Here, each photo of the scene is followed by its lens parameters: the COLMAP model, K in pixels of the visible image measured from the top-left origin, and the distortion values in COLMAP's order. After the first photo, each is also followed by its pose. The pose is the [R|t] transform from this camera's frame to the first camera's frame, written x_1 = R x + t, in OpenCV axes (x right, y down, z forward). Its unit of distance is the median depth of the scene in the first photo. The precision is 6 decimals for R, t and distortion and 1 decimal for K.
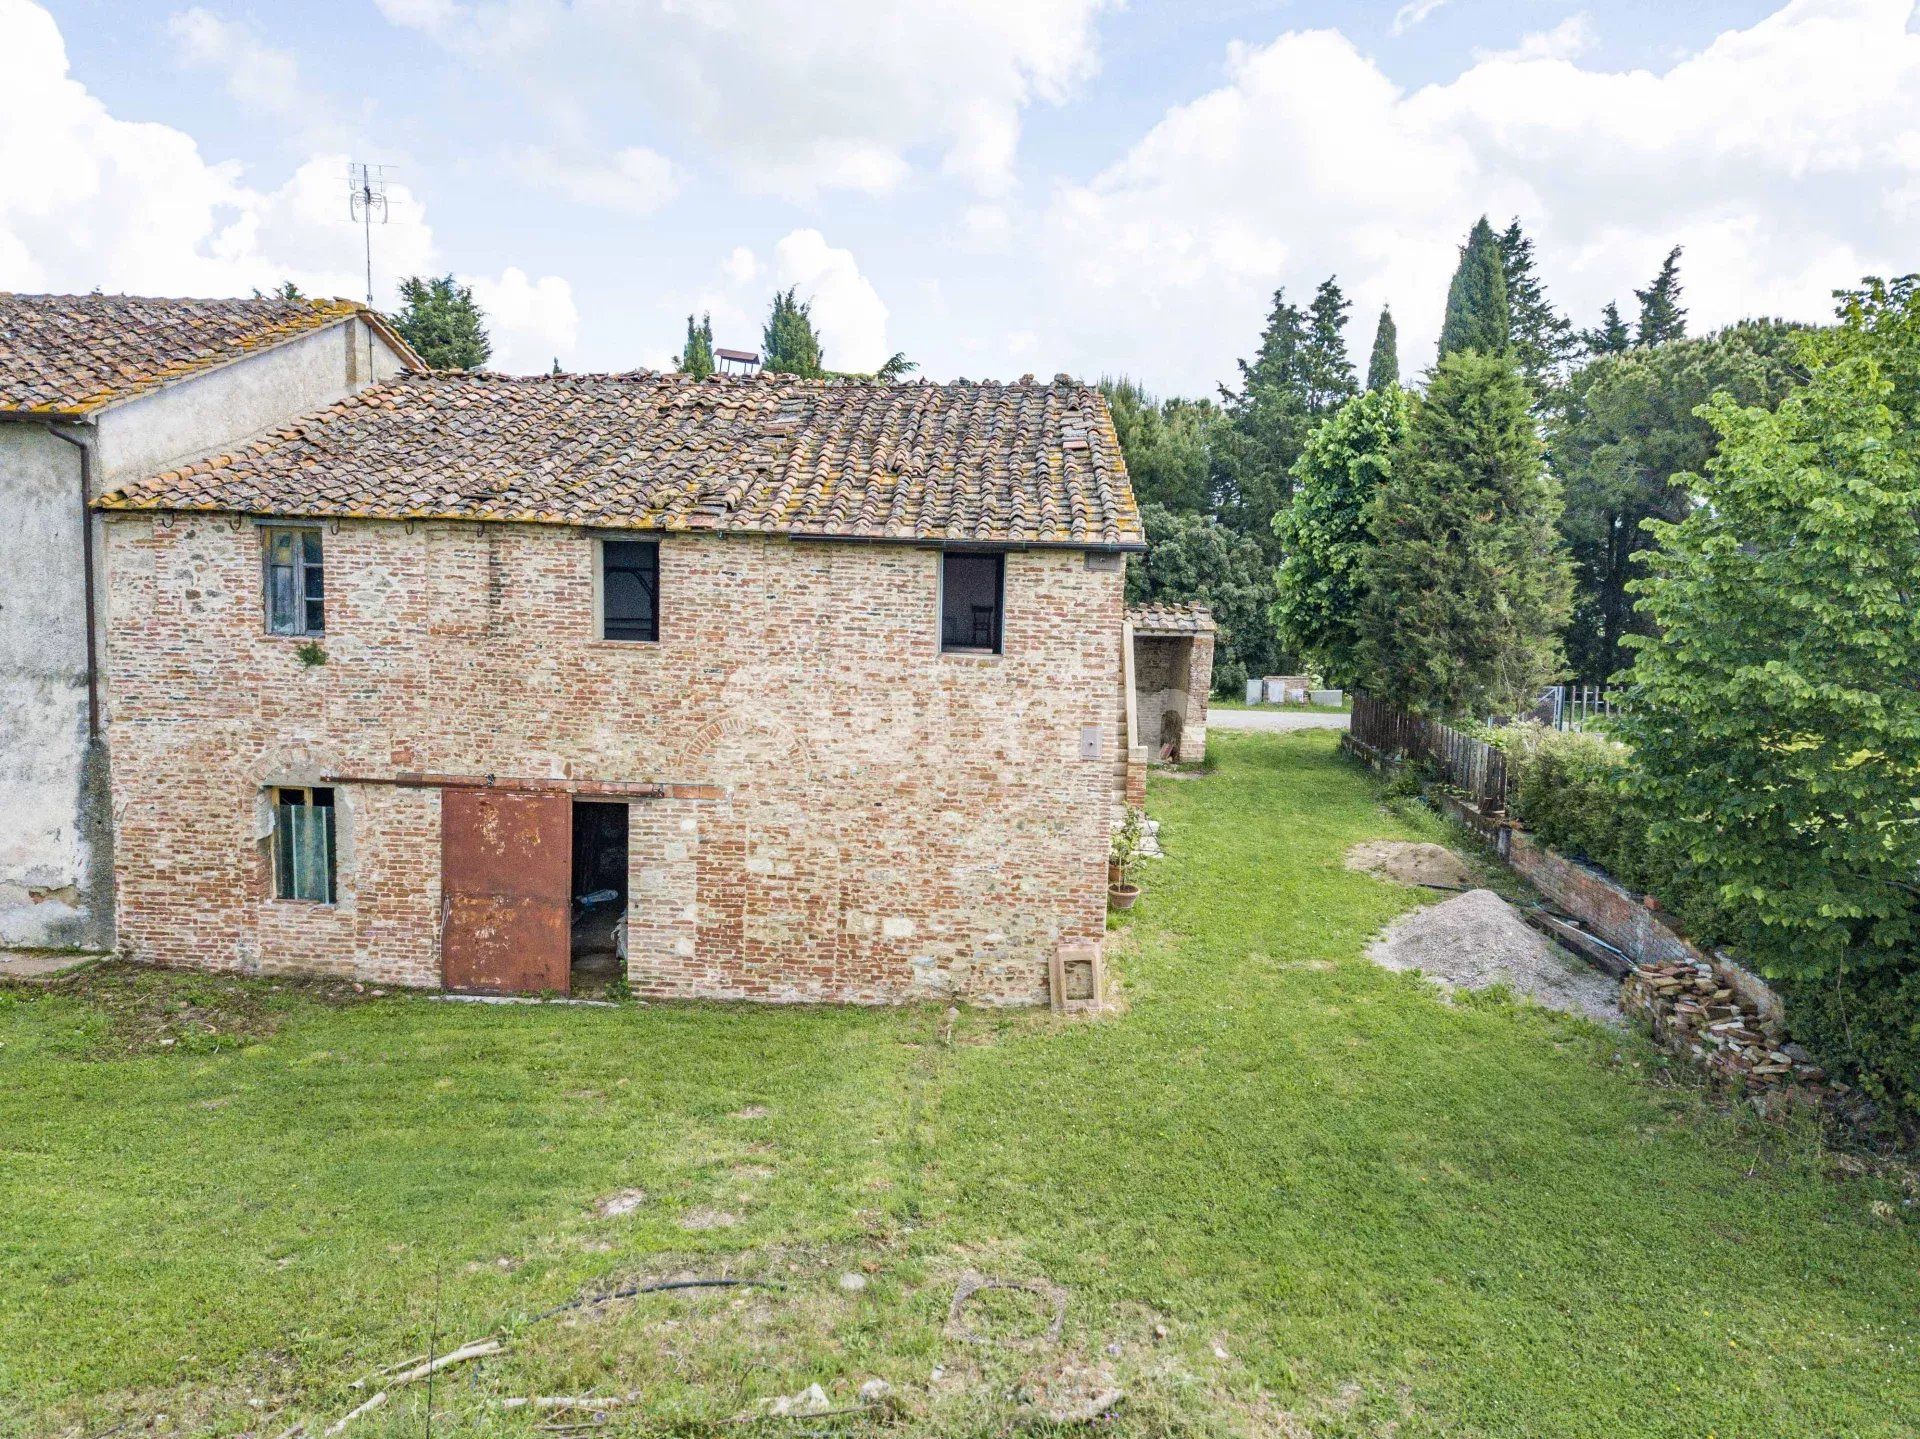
lens RADIAL K [[1452.9, 0, 954.2], [0, 1452.9, 714.2], [0, 0, 1]] dist [0.013473, -0.010685]
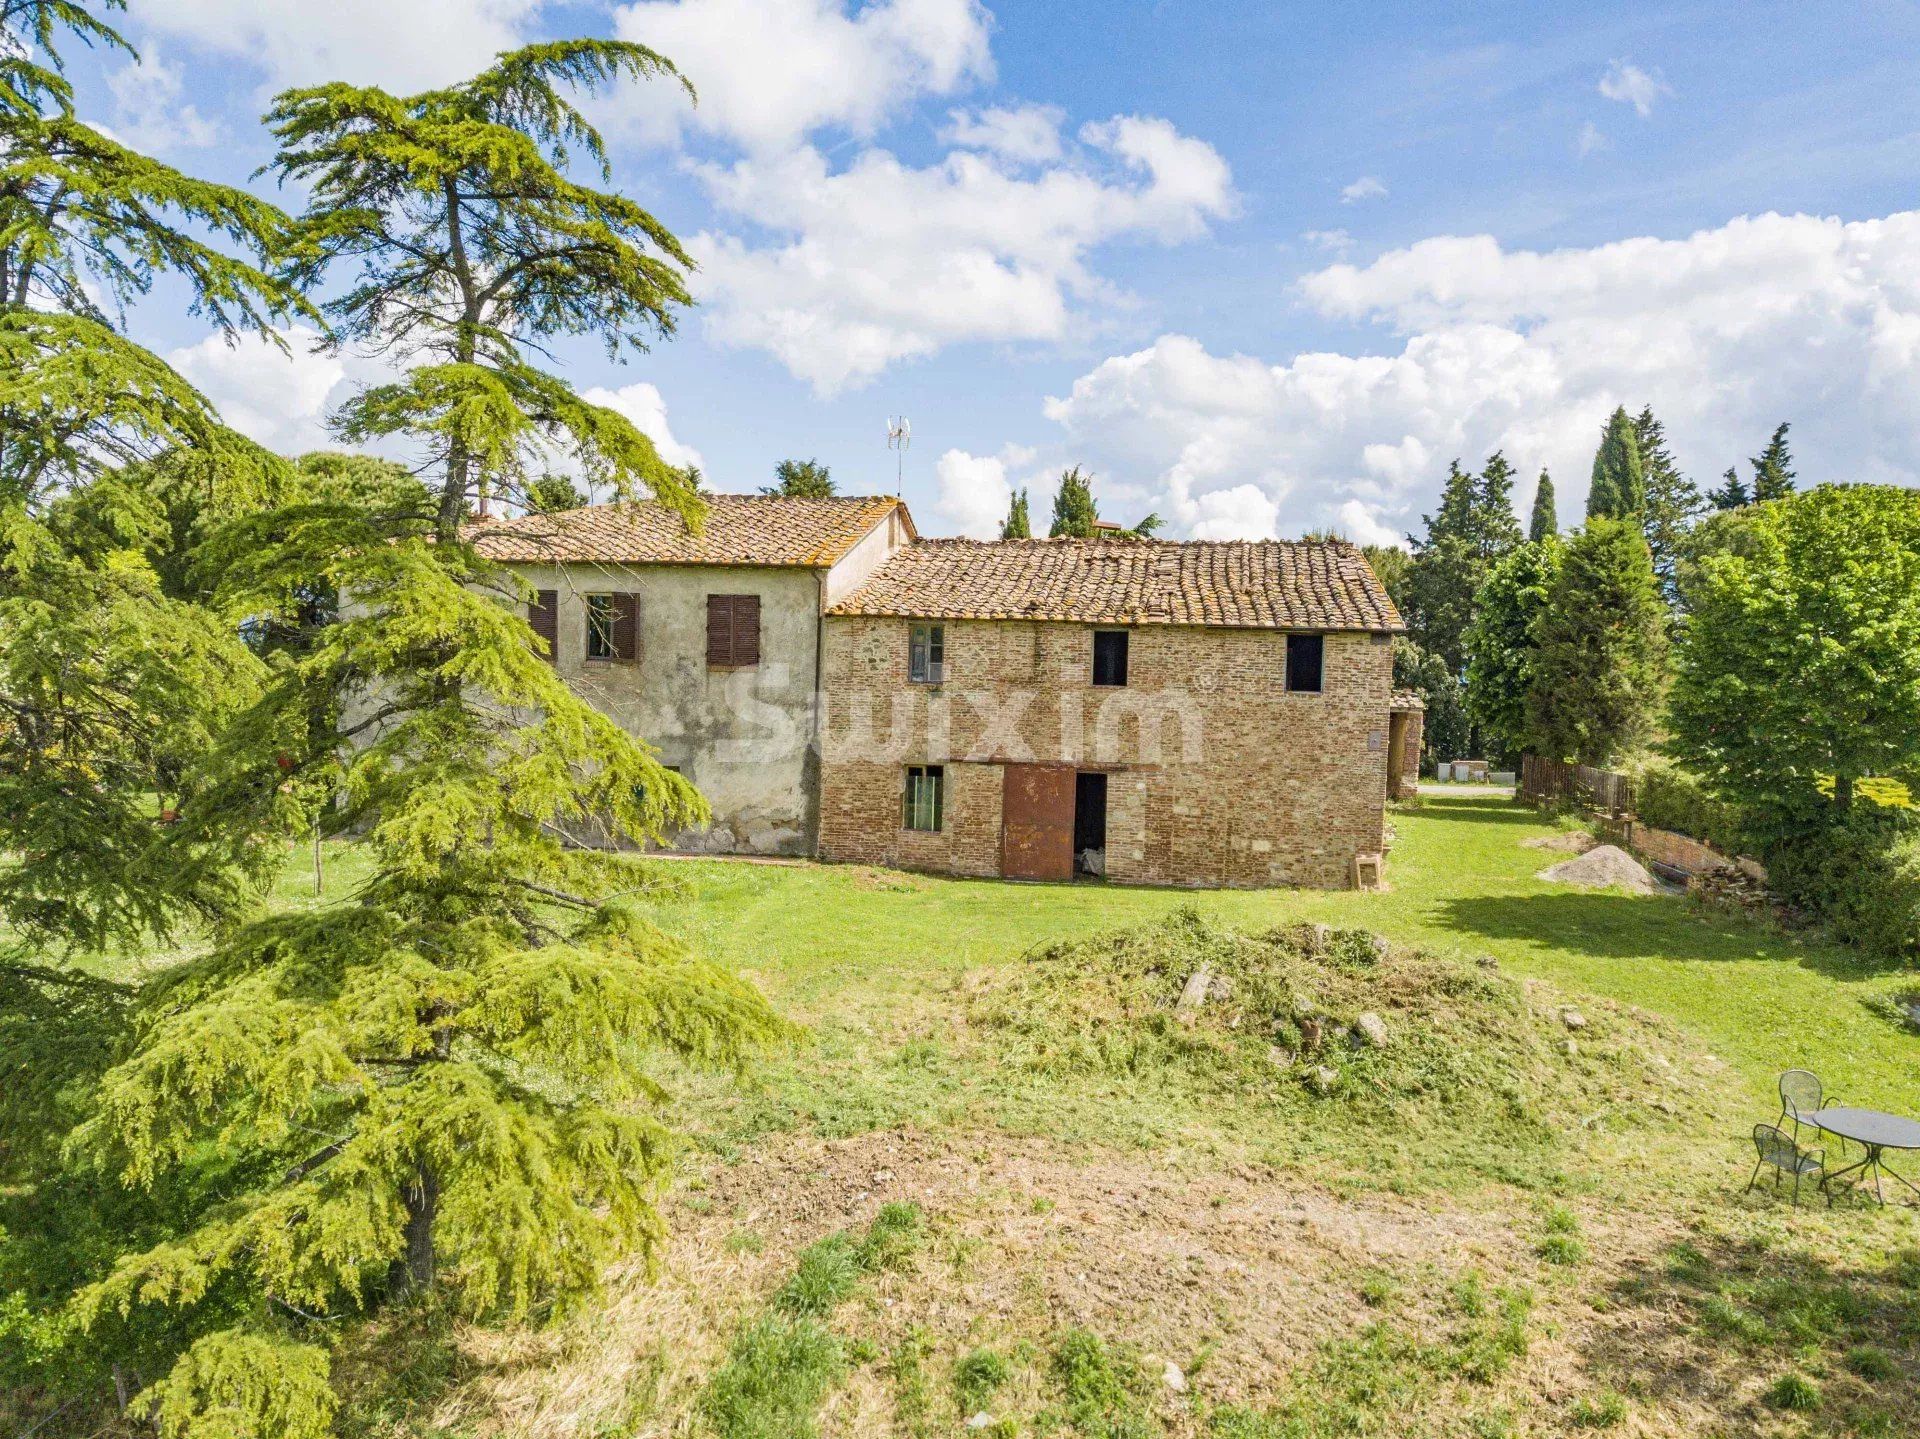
lens RADIAL K [[1452.9, 0, 954.4], [0, 1452.9, 712.8], [0, 0, 1]] dist [0.013473, -0.010685]
pose [[0.994497, 0.005854, -0.104606, -0.223232], [-0.016034, 0.995180, -0.096742, 0.161135], [0.103535, 0.097887, 0.989797, -0.804055]]
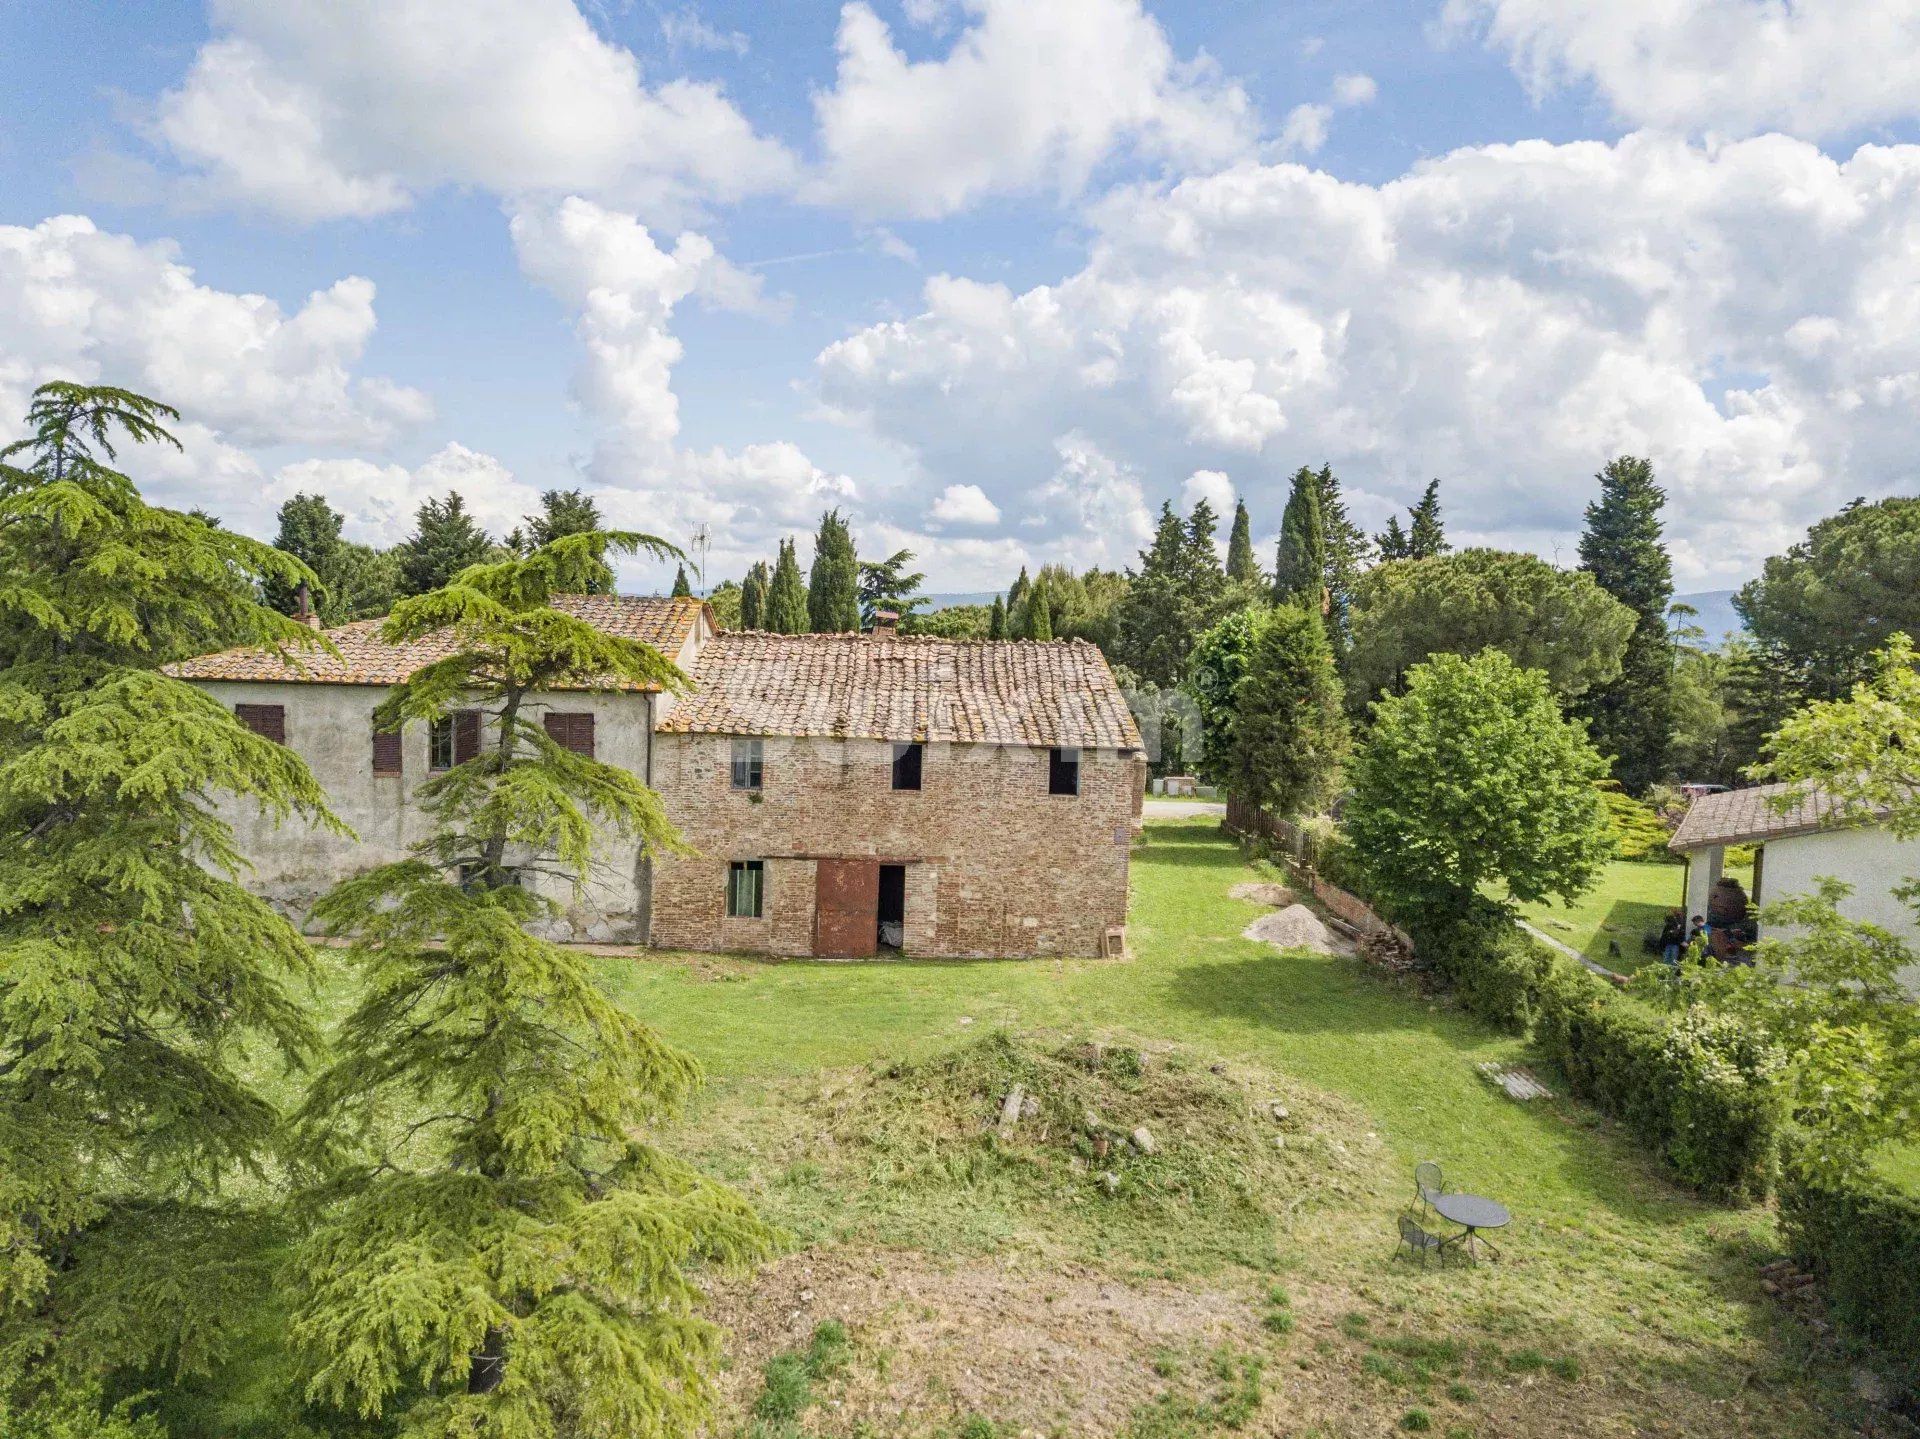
lens RADIAL K [[1452.9, 0, 946.6], [0, 1452.9, 705.6], [0, 0, 1]] dist [0.013473, -0.010685]
pose [[0.996174, -0.003816, 0.087303, -0.343639], [0.008409, 0.998596, -0.052303, -0.062024], [-0.086981, 0.052837, 0.994808, -1.130139]]
